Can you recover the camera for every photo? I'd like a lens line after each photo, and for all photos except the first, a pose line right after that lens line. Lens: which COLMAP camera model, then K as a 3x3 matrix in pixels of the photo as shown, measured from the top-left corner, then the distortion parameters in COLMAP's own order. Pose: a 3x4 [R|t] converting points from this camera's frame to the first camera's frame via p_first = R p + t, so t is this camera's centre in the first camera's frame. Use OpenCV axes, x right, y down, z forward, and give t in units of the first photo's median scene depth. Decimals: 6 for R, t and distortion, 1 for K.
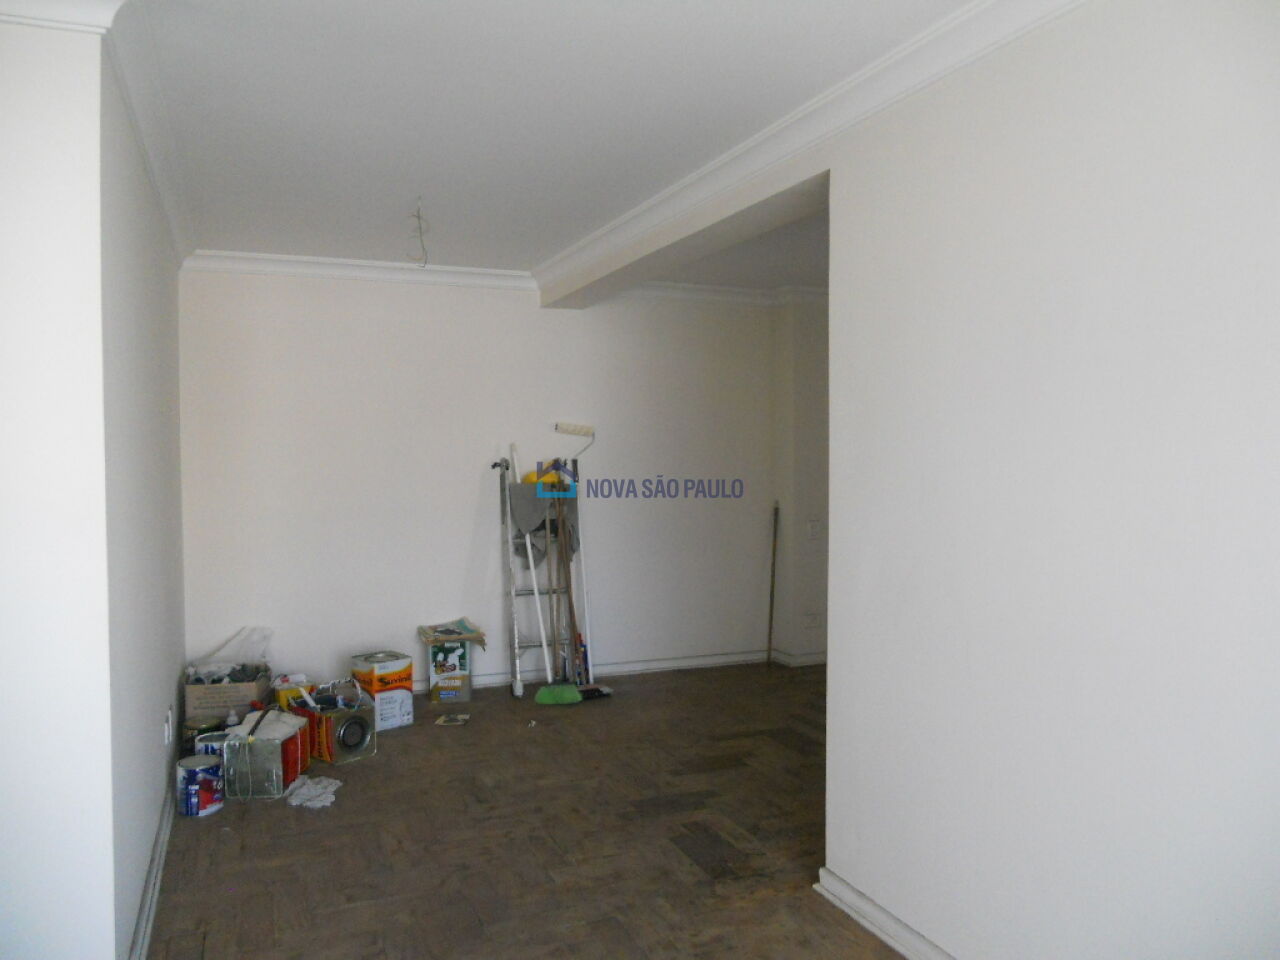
lens RADIAL K [[942.8, 0, 640.0], [0, 942.8, 480.0], [0, 0, 1]] dist [-0.053075, 0.005530]
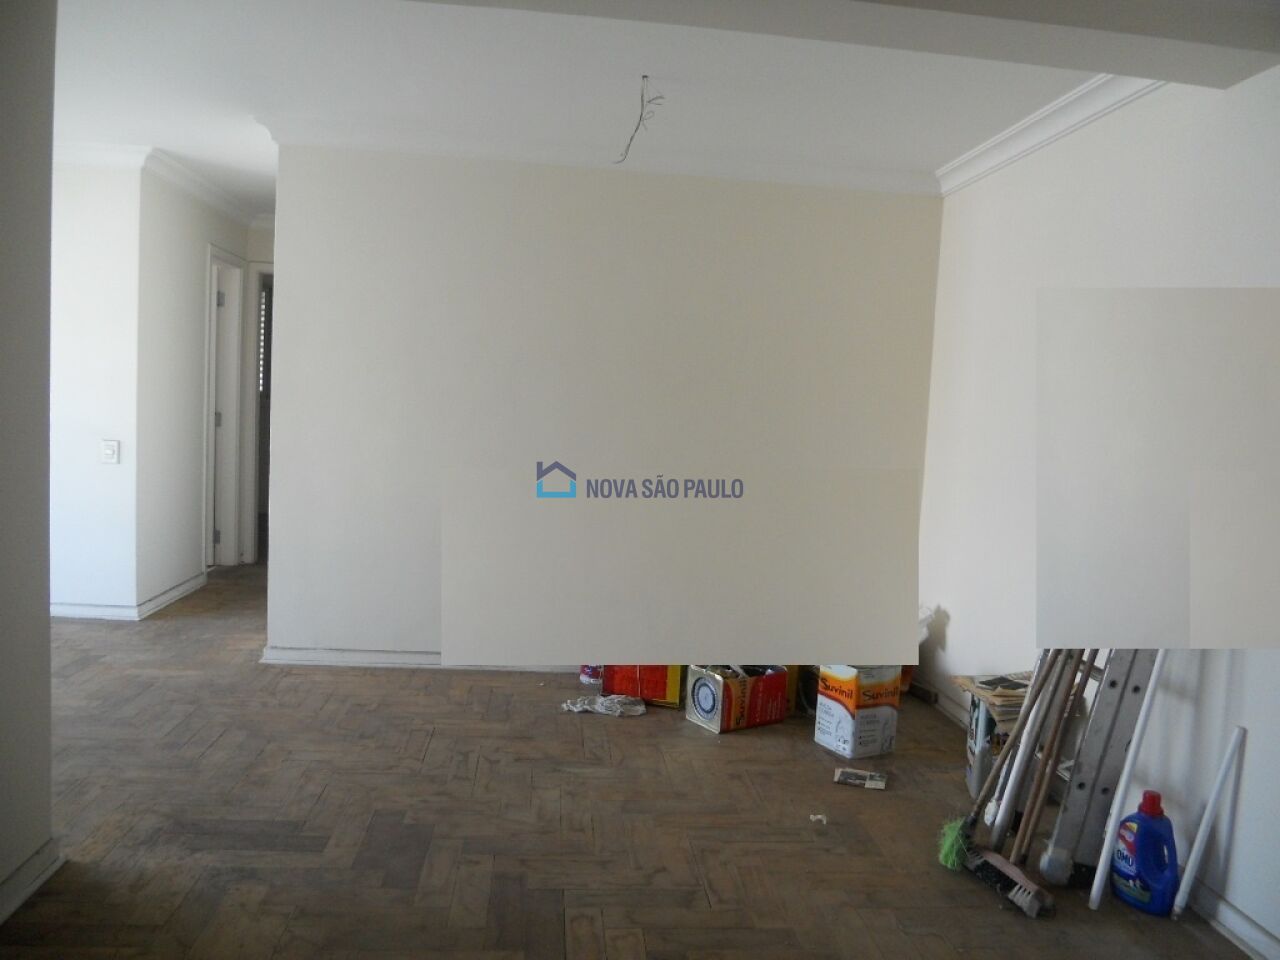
lens RADIAL K [[942.8, 0, 640.0], [0, 942.8, 480.0], [0, 0, 1]] dist [-0.053075, 0.005530]
pose [[-0.289115, 0.058397, -0.955511, 0.651354], [-0.077052, 0.993480, 0.084031, -0.005356], [0.954188, 0.097919, -0.282731, 1.371728]]
